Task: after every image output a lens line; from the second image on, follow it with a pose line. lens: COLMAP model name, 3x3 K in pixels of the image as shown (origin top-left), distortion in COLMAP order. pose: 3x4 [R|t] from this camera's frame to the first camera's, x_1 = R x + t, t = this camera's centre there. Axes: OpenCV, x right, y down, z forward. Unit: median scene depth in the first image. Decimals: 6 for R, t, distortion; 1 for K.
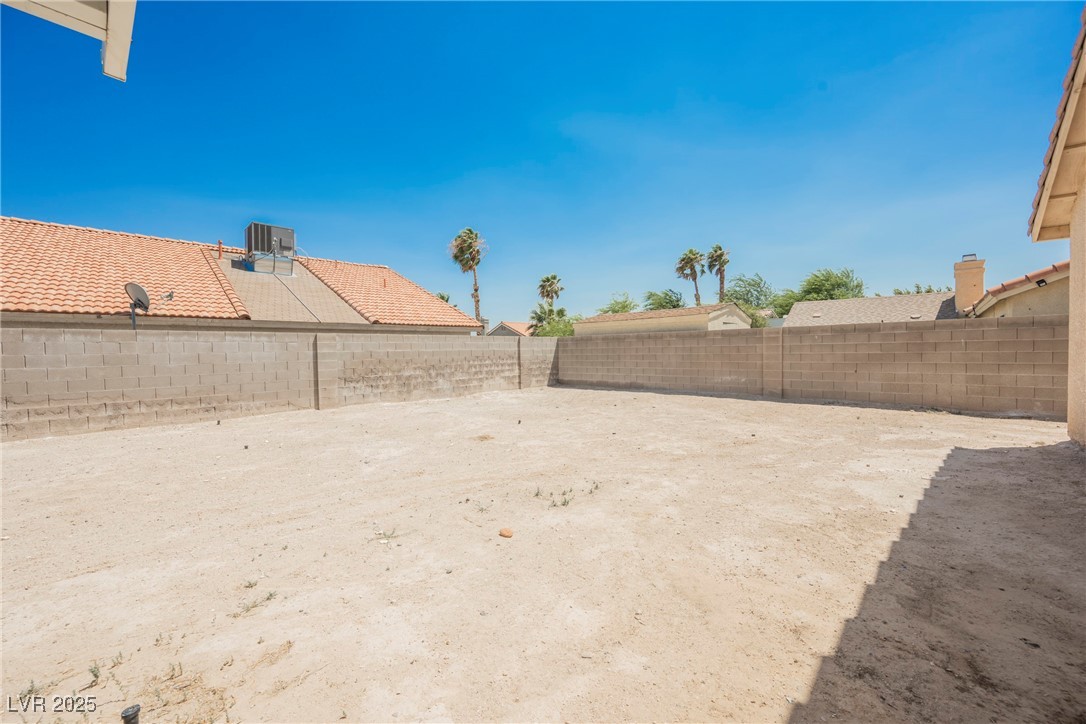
lens RADIAL K [[421.0, 0, 544.2], [0, 421.0, 361.7], [0, 0, 1]] dist [-0.001242, -0.000076]
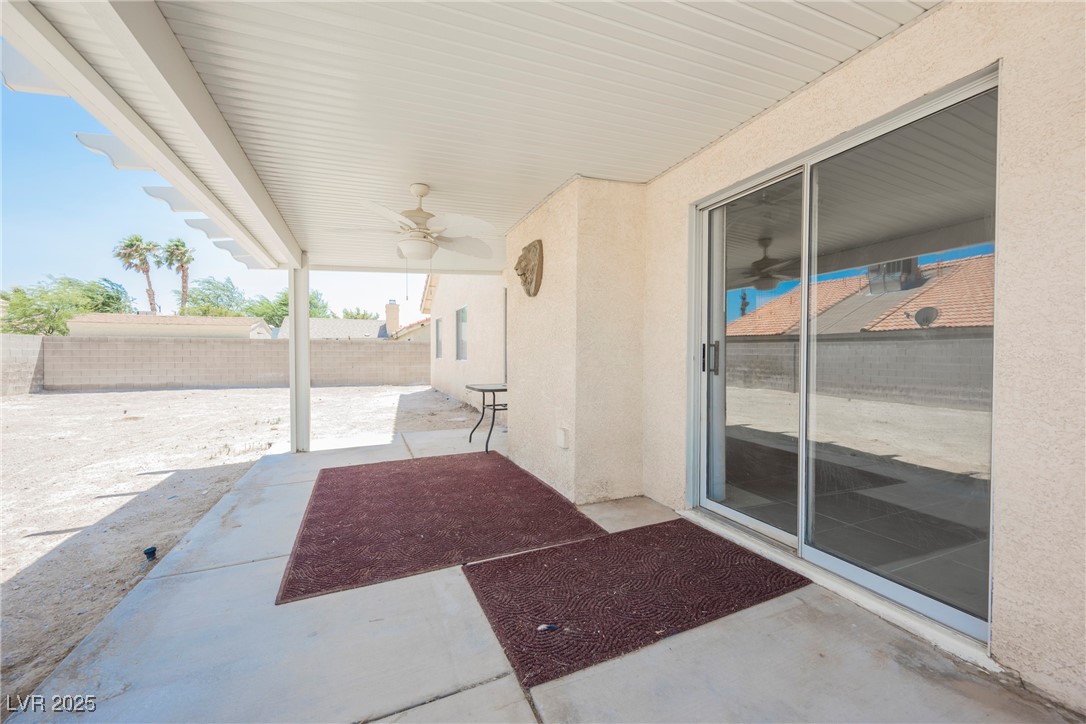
lens RADIAL K [[421.0, 0, 544.2], [0, 421.0, 361.7], [0, 0, 1]] dist [-0.001242, -0.000076]
pose [[0.403549, 0.000129, 0.914958, -0.395931], [0.015519, 0.999855, -0.006985, 0.018558], [-0.914827, 0.017018, 0.403488, -0.321421]]
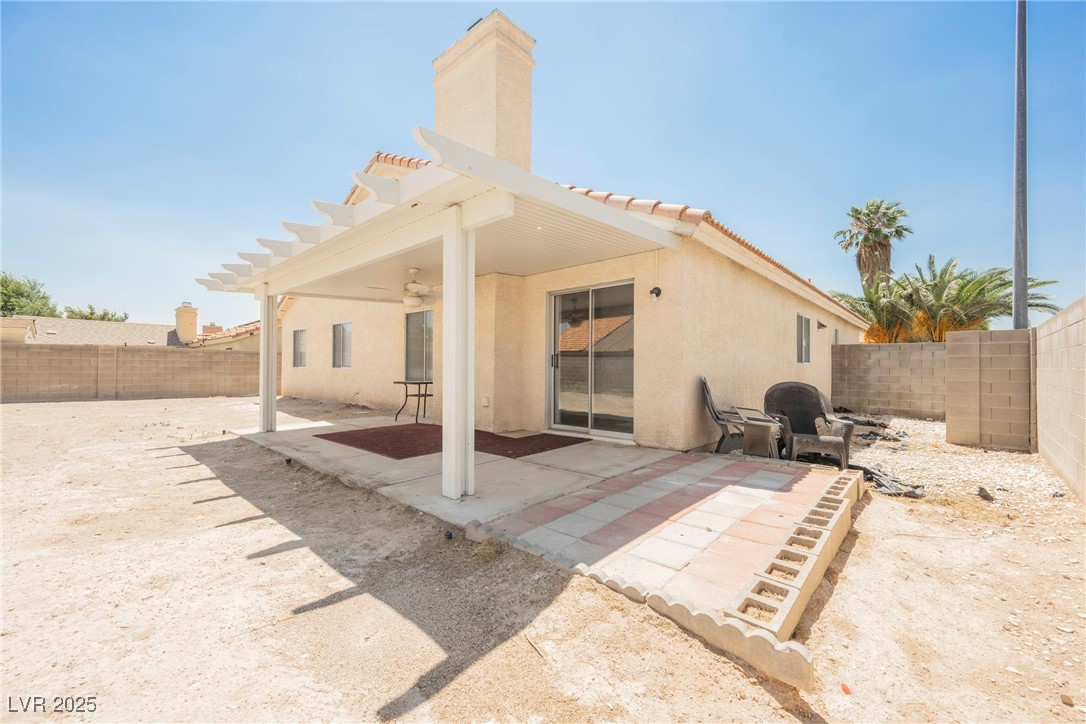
lens RADIAL K [[427.1, 0, 546.2], [0, 427.1, 366.6], [0, 0, 1]] dist [-0.002171, -0.000516]
pose [[-0.018429, 0.020742, 0.999615, -0.669119], [0.022352, 0.999543, -0.020329, 0.033655], [-0.999580, 0.021969, -0.018885, -0.291234]]
